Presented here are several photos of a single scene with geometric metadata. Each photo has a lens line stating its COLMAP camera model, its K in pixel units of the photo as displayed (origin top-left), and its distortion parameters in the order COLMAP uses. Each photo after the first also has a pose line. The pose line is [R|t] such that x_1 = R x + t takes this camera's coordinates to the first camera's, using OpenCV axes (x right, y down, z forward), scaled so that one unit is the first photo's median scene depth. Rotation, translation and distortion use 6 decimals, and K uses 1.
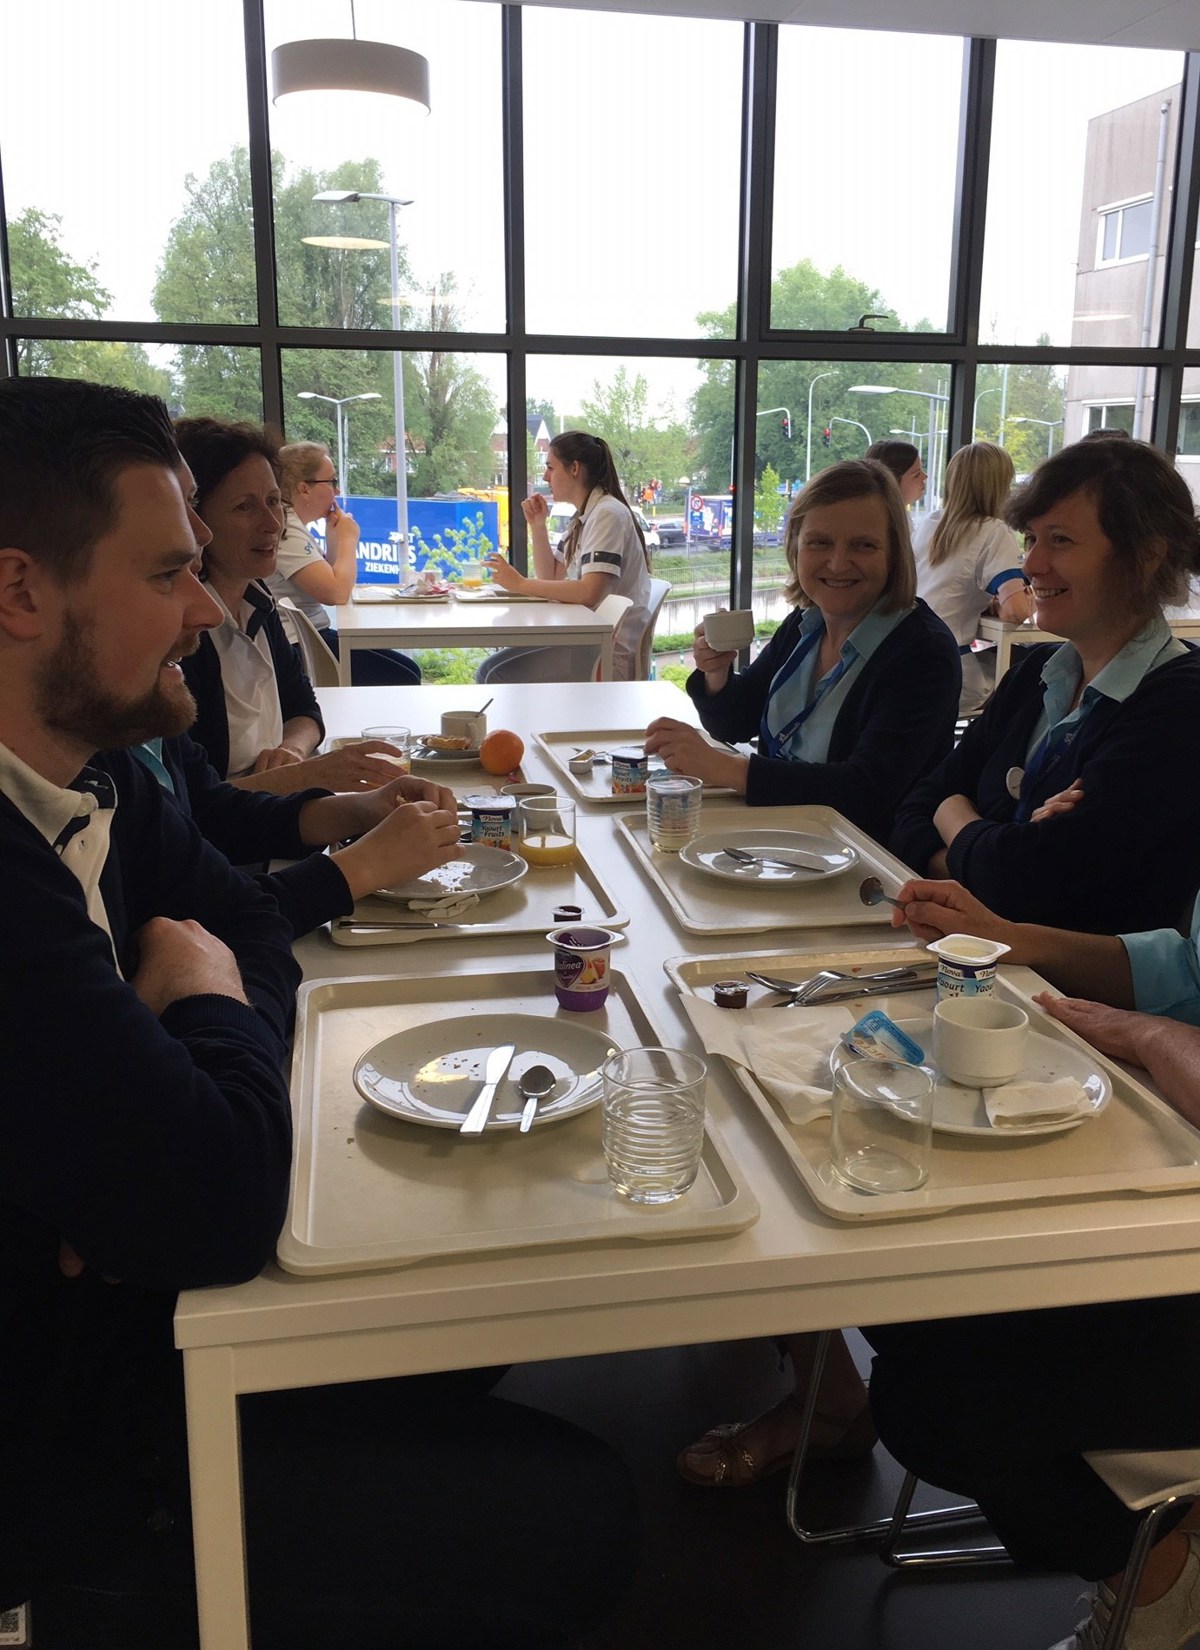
lens RADIAL K [[1473.5, 0, 605.2], [0, 1473.5, 776.7], [0, 0, 1]] dist [0.069431, -0.003437]
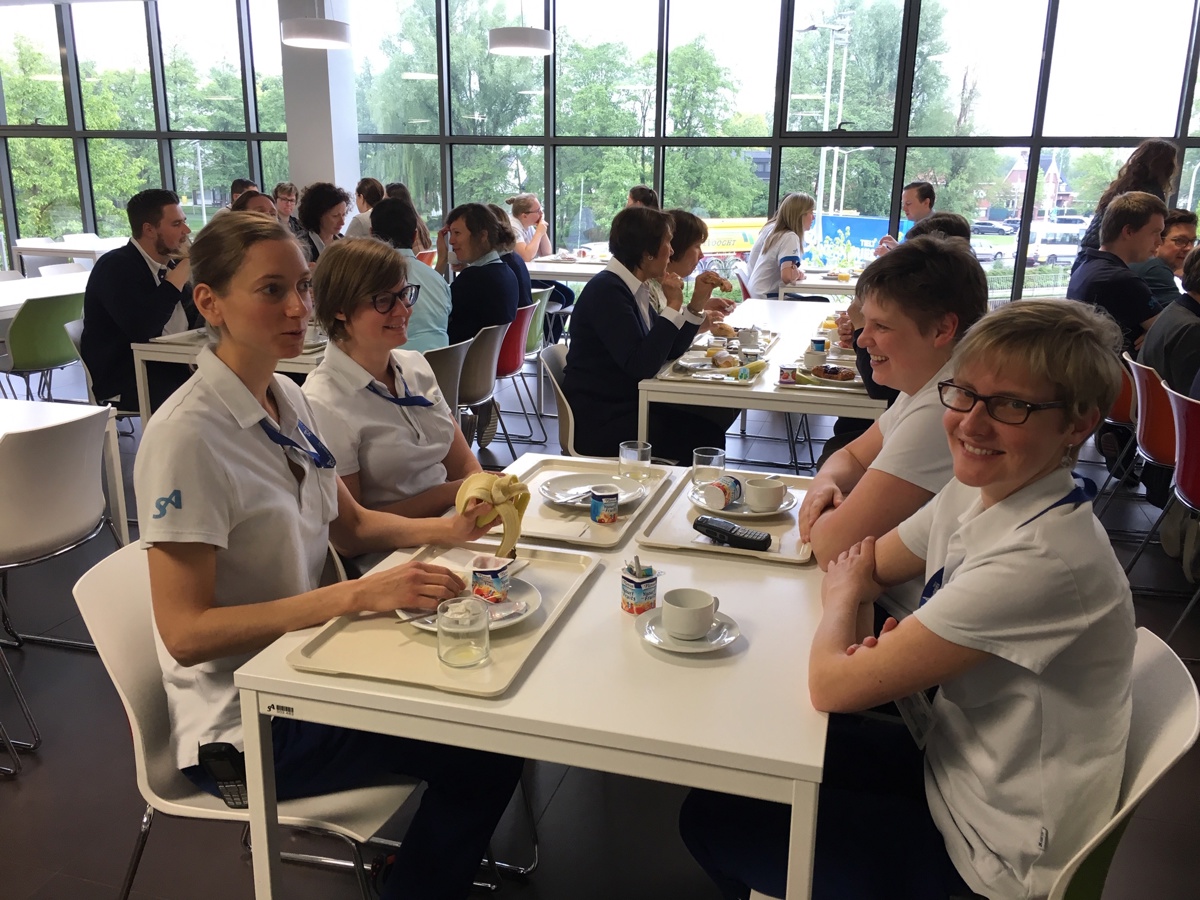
lens RADIAL K [[1013.0, 0, 600.0], [0, 1013.0, 450.0], [0, 0, 1]] dist [0.079931, -0.124431]
pose [[0.893455, 0.118339, -0.433283, 0.179719], [-0.101076, 0.992897, 0.062758, 0.017766], [0.437632, -0.012277, 0.899070, -0.106110]]
